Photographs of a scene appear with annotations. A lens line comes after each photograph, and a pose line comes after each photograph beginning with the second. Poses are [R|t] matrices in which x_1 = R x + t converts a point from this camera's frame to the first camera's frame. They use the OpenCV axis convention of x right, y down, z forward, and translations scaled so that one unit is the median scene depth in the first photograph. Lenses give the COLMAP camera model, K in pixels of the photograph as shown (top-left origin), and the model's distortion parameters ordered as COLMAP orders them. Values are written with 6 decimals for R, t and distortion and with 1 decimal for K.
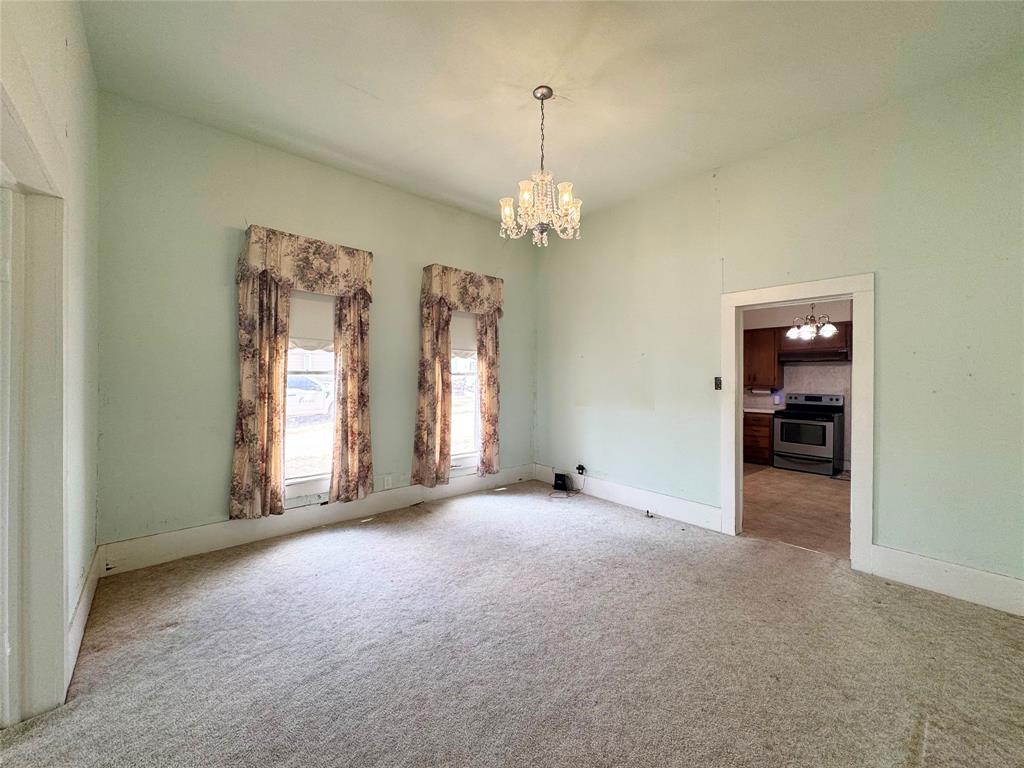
lens RADIAL K [[412.2, 0, 529.4], [0, 412.2, 367.5], [0, 0, 1]] dist [-0.002997, 0.000781]
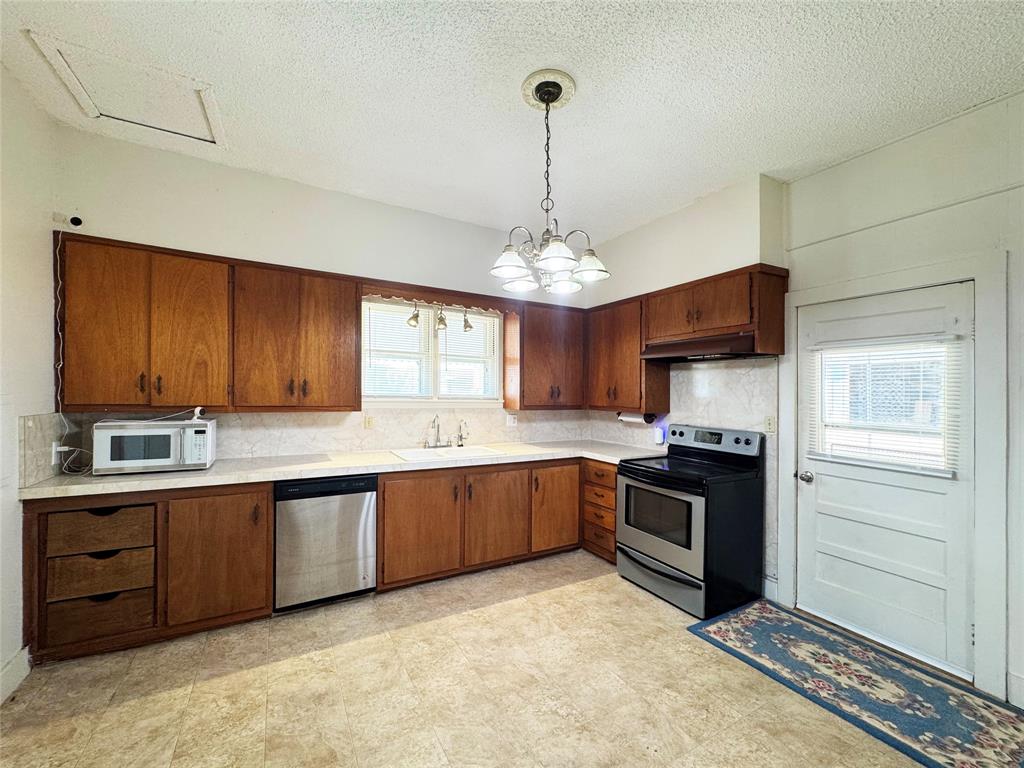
lens RADIAL K [[412.2, 0, 512.6], [0, 412.2, 384.7], [0, 0, 1]] dist [-0.002997, 0.000781]
pose [[0.977642, 0.003992, -0.210239, 1.153530], [-0.003237, 0.999987, 0.003932, 0.029078], [0.210252, -0.003164, 0.977642, 0.991381]]
